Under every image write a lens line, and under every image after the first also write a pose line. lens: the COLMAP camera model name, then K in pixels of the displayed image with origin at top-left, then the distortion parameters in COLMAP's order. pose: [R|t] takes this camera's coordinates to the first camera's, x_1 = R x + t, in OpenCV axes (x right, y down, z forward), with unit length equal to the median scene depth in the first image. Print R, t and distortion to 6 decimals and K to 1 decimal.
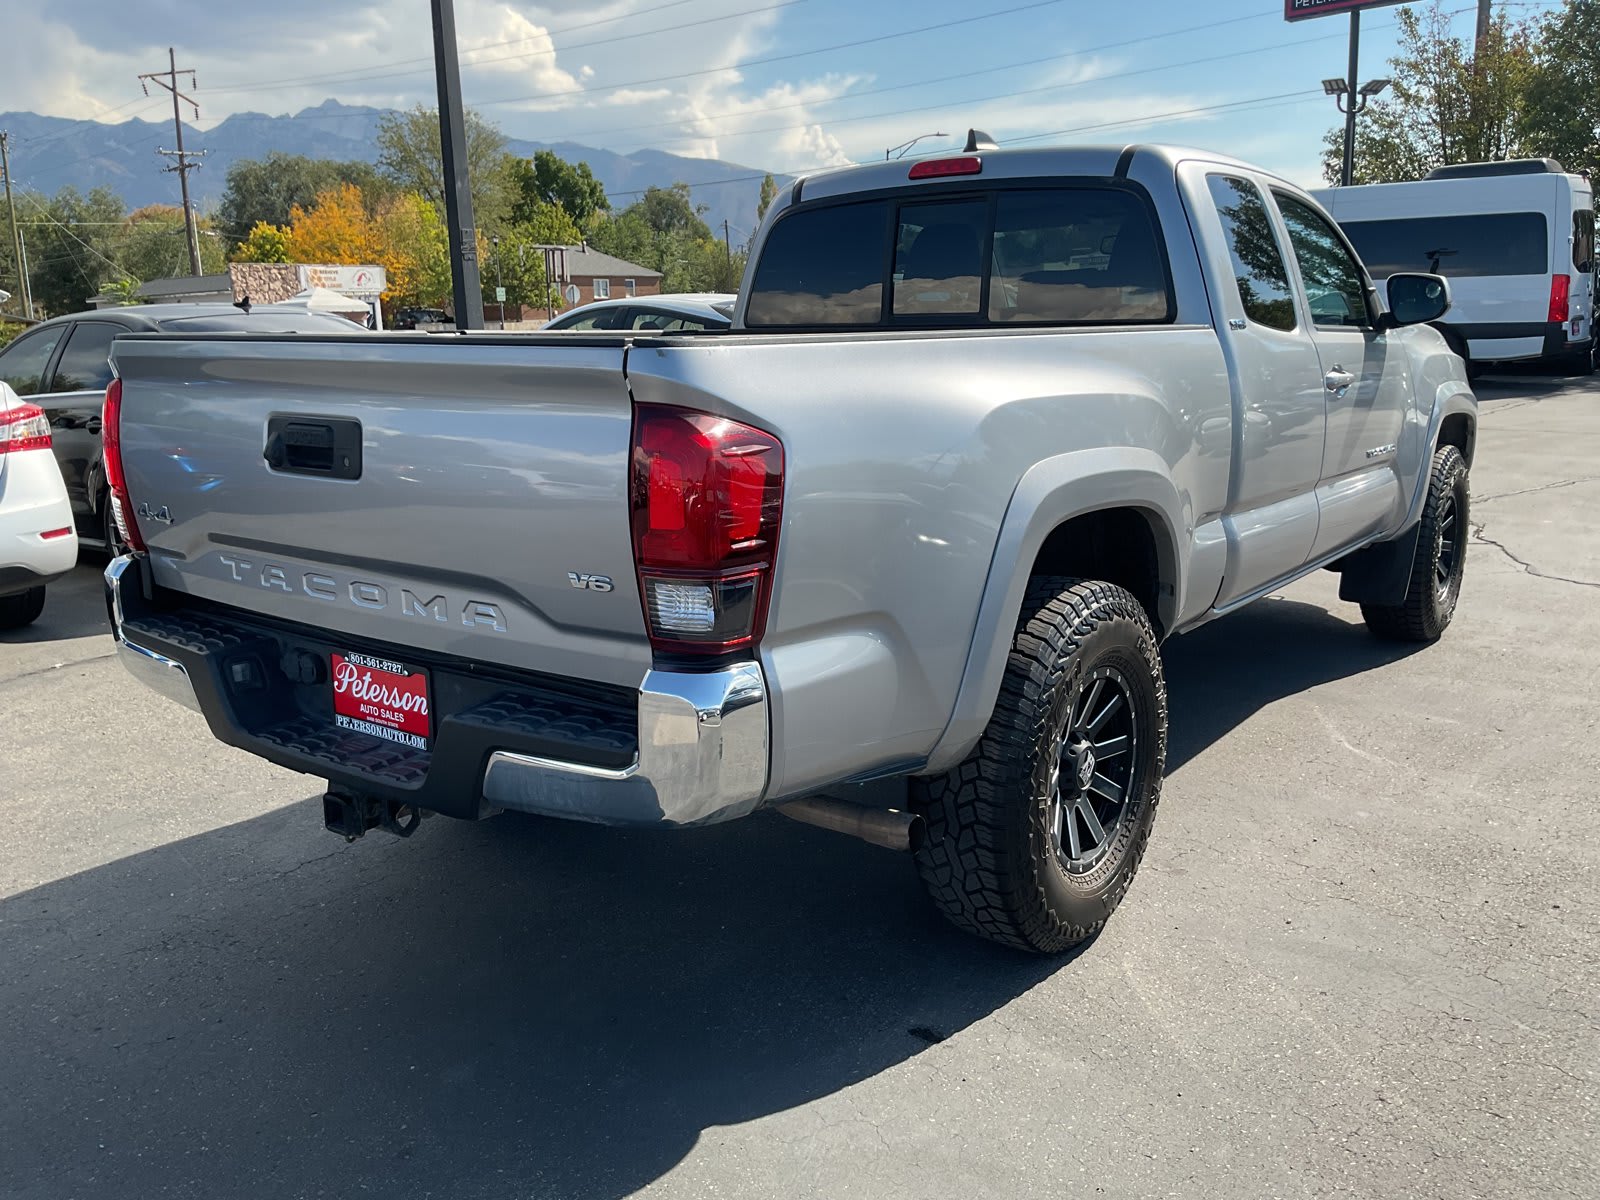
lens RADIAL K [[1347.3, 0, 743.4], [0, 1347.3, 584.0], [0, 0, 1]] dist [0.043668, -0.088274]
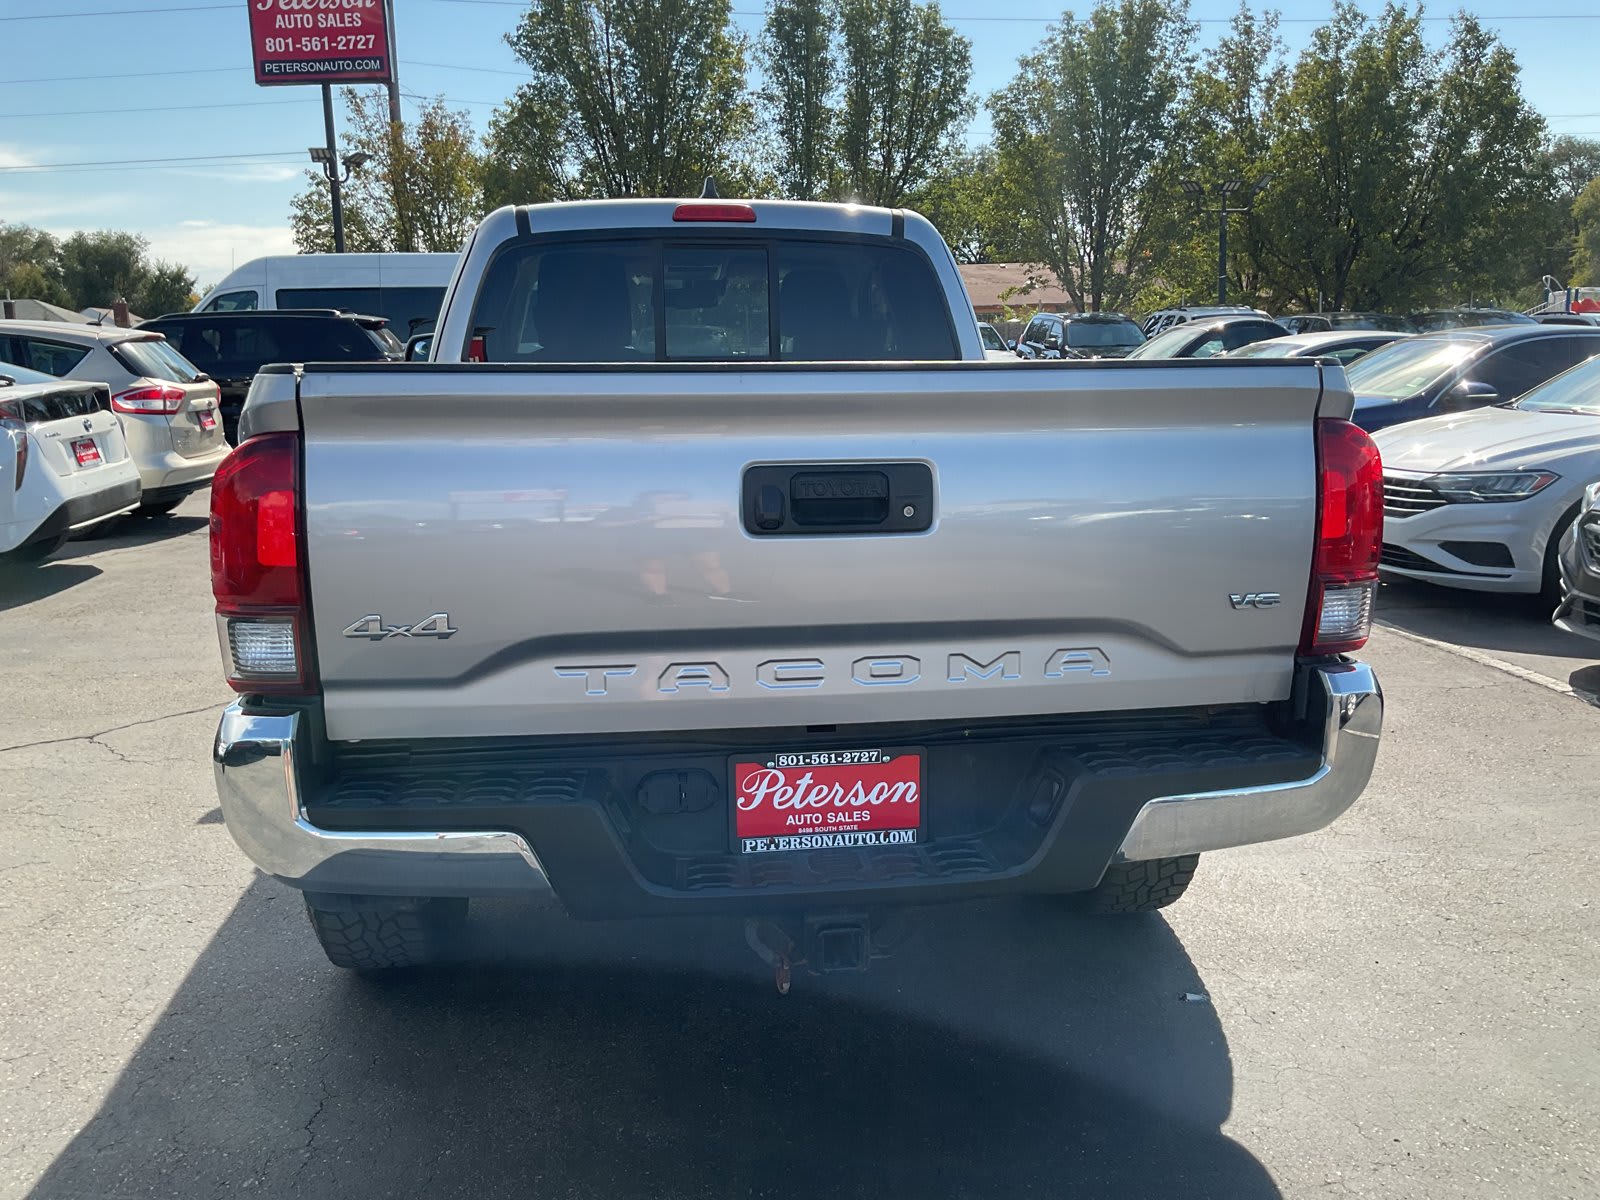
lens RADIAL K [[1347.3, 0, 785.3], [0, 1347.3, 595.8], [0, 0, 1]] dist [0.043668, -0.088274]
pose [[0.694707, -0.112409, 0.710455, -0.853269], [0.137809, 0.990216, 0.021919, -0.060426], [-0.705968, 0.082680, 0.703401, 0.427161]]
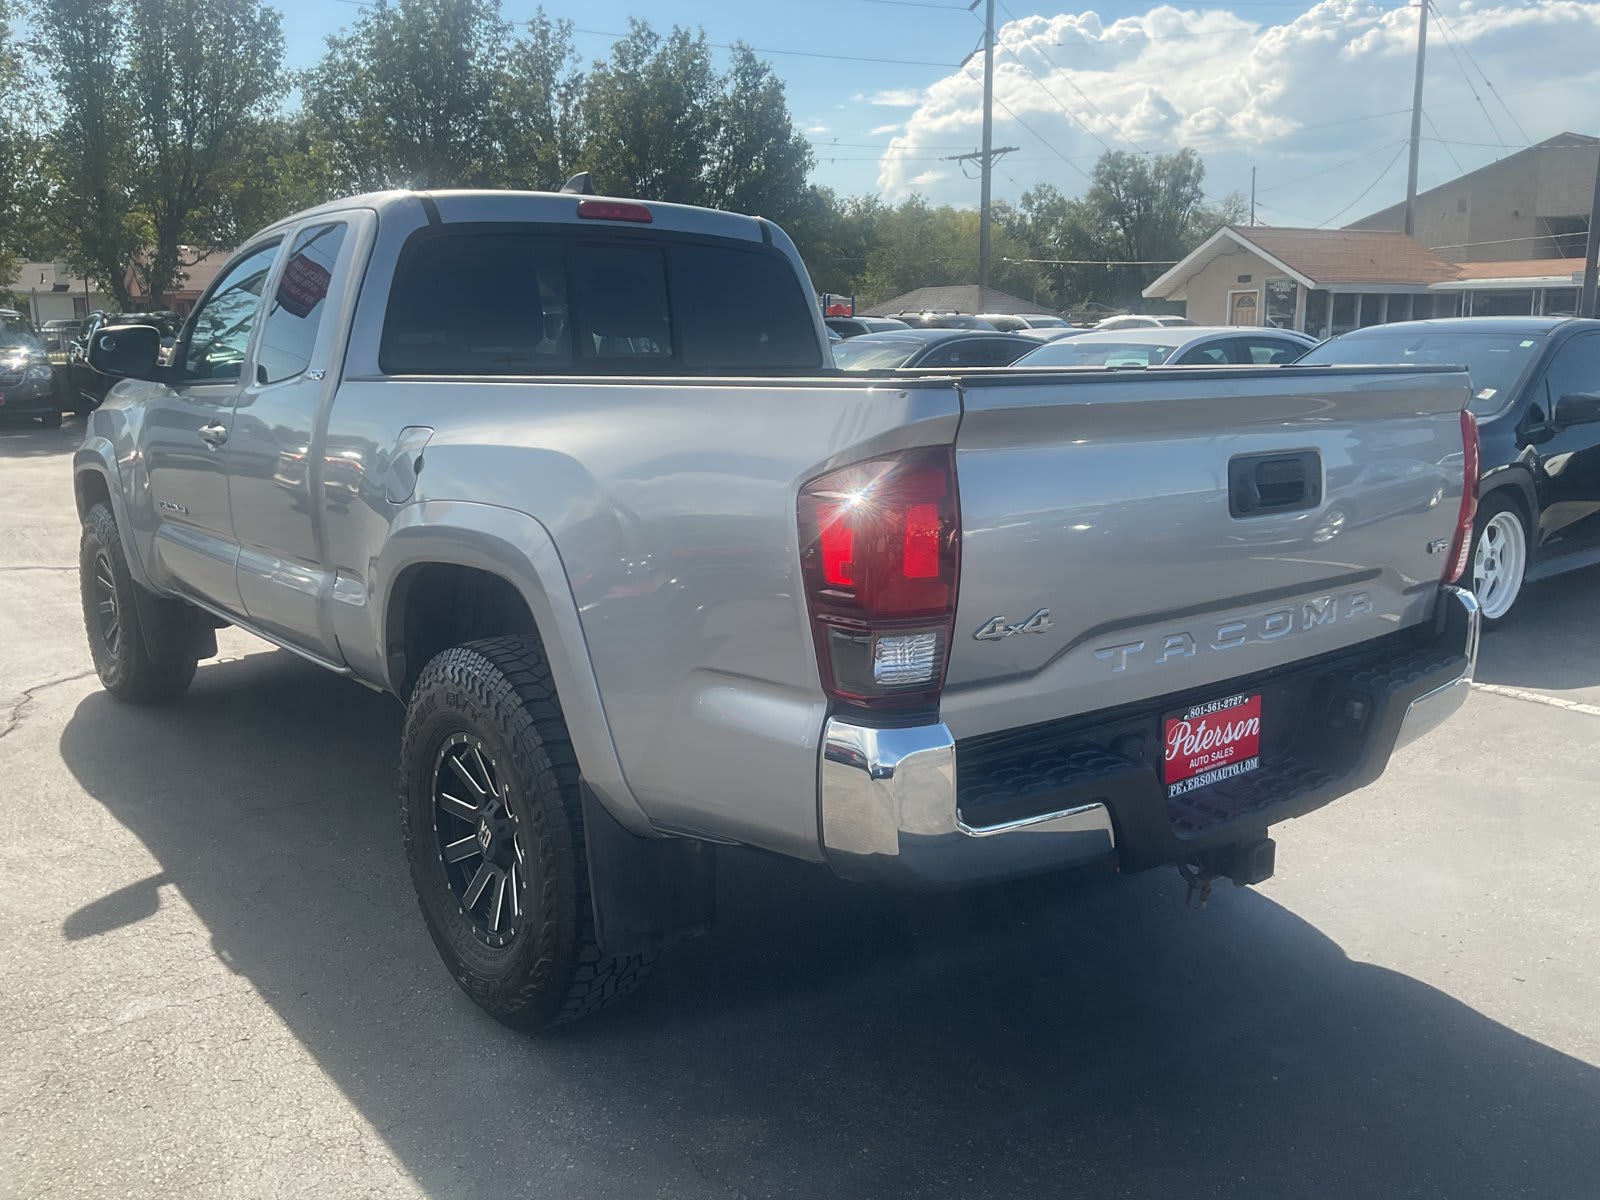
lens RADIAL K [[1347.3, 0, 813.5], [0, 1347.3, 601.5], [0, 0, 1]] dist [0.043668, -0.088274]
pose [[0.224842, -0.163843, 0.960521, -1.243249], [0.191772, 0.973922, 0.121239, -0.185699], [-0.955337, 0.156941, 0.250399, 1.009859]]
